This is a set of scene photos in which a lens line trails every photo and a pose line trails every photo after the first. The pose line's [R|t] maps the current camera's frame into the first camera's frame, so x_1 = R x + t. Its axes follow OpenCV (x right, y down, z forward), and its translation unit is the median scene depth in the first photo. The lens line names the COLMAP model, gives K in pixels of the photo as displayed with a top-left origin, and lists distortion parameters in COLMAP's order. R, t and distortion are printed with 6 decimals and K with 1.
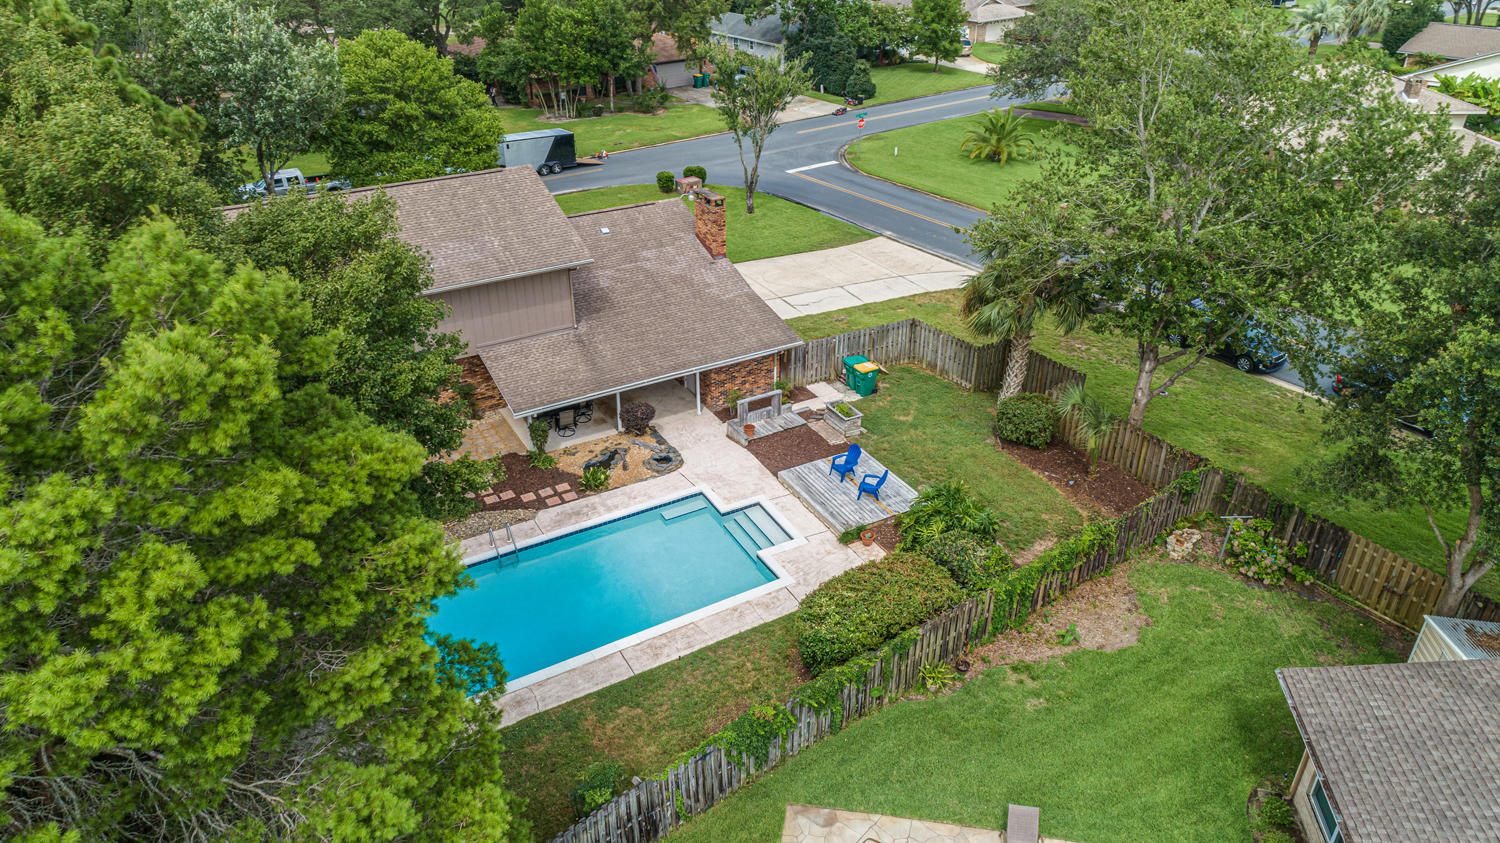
lens RADIAL K [[1001.5, 0, 750.0], [0, 1001.5, 421.5], [0, 0, 1]] dist [0.018451, 0.004079]
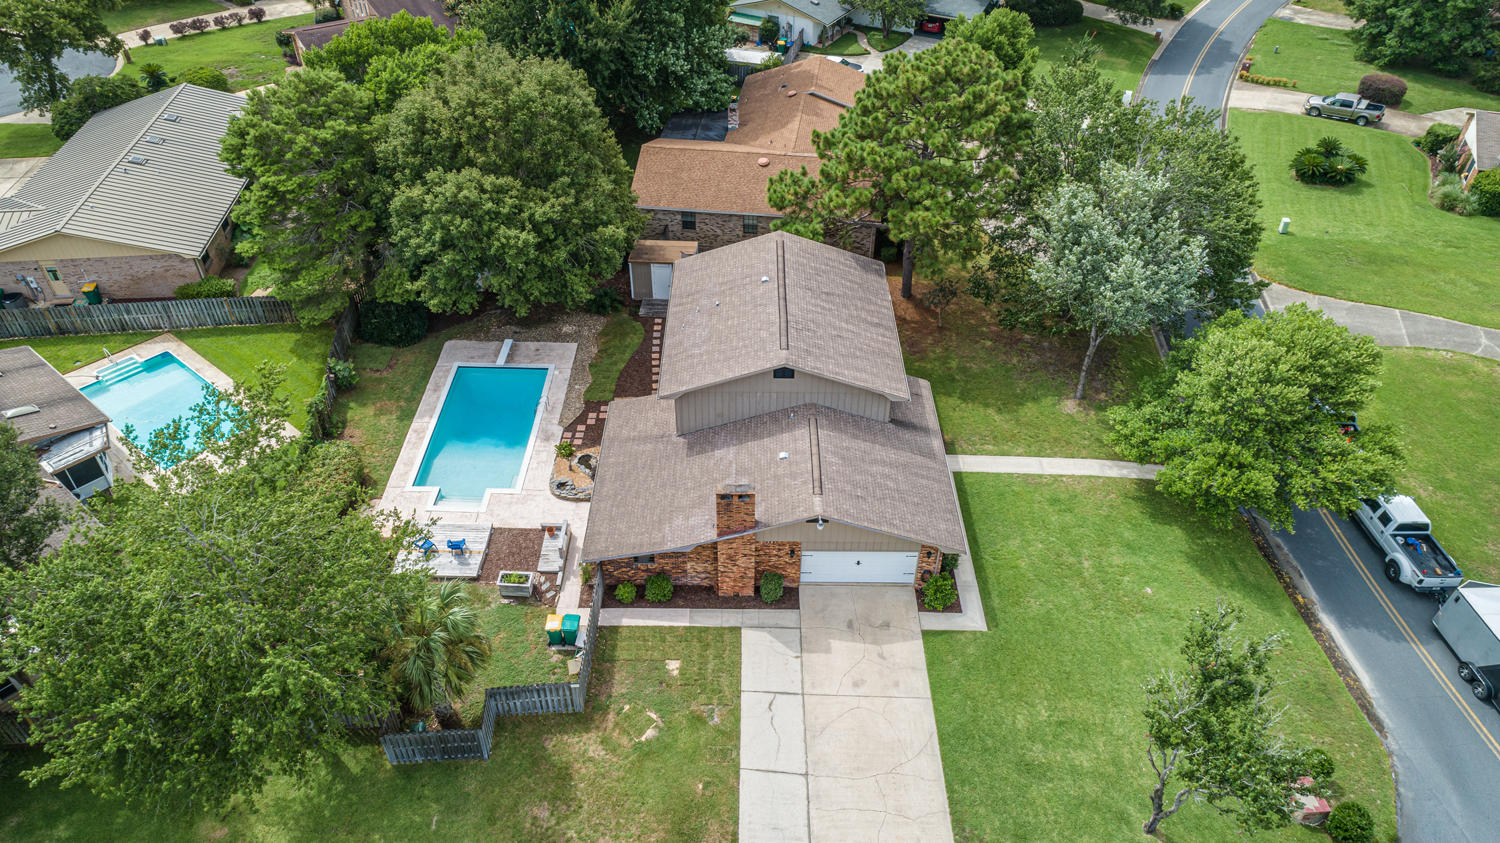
lens RADIAL K [[1006.7, 0, 746.6], [0, 1006.7, 416.8], [0, 0, 1]] dist [0.013688, 0.003789]
pose [[-0.508312, 0.537248, -0.673040, 0.665822], [-0.426438, 0.521963, 0.738718, -1.135912], [0.748177, 0.662510, -0.036217, 1.111312]]
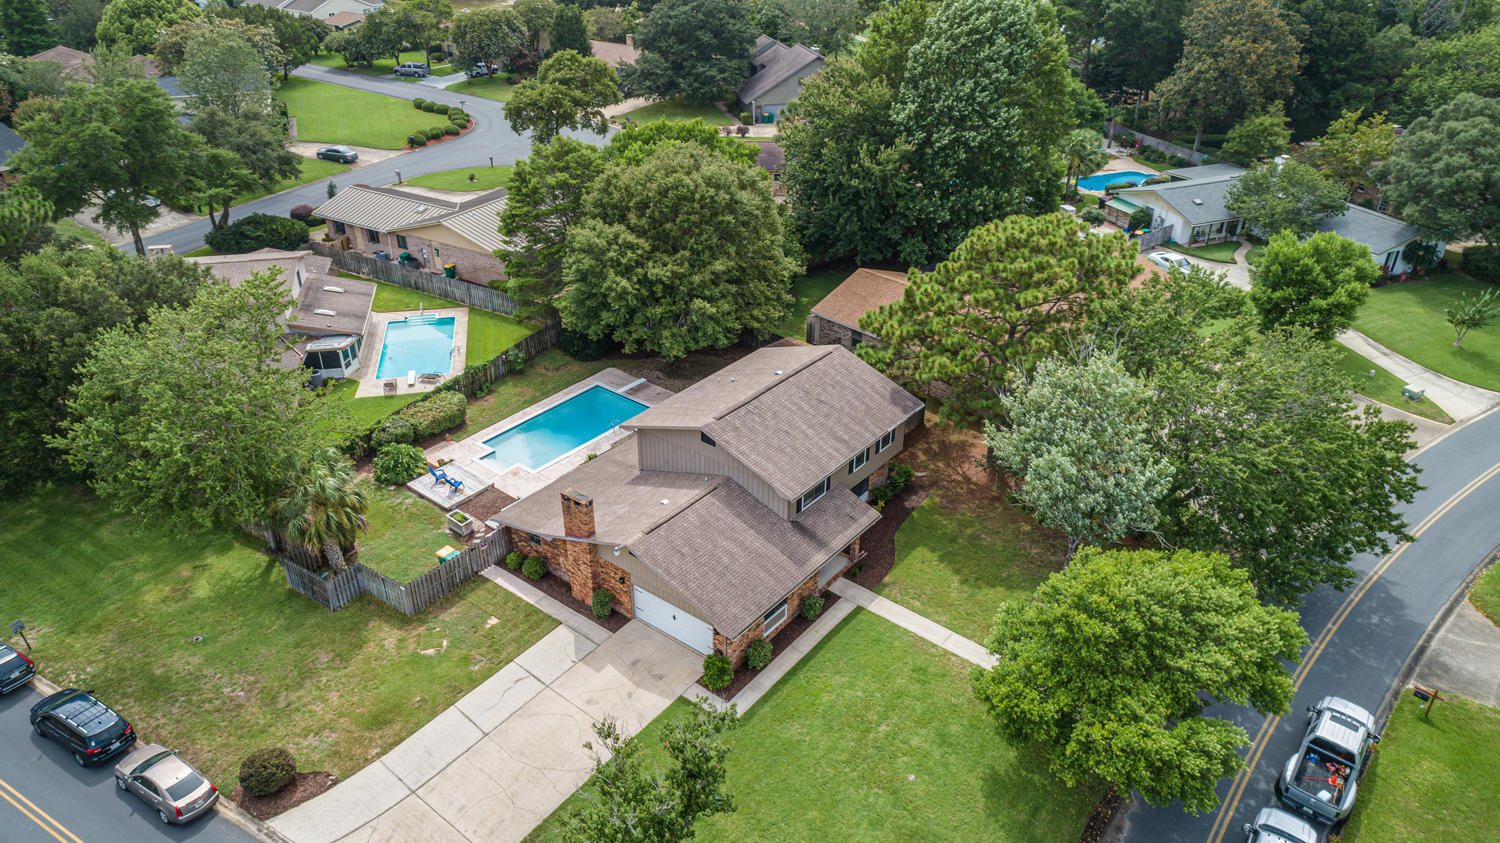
lens RADIAL K [[1032.8, 0, 750.0], [0, 1032.8, 421.5], [0, 0, 1]] dist [0.015645, 0.000678]
pose [[-0.929900, 0.178276, -0.321721, 0.161318], [-0.182771, 0.535088, 0.824788, -1.461105], [0.319189, 0.825771, -0.464995, 1.735180]]
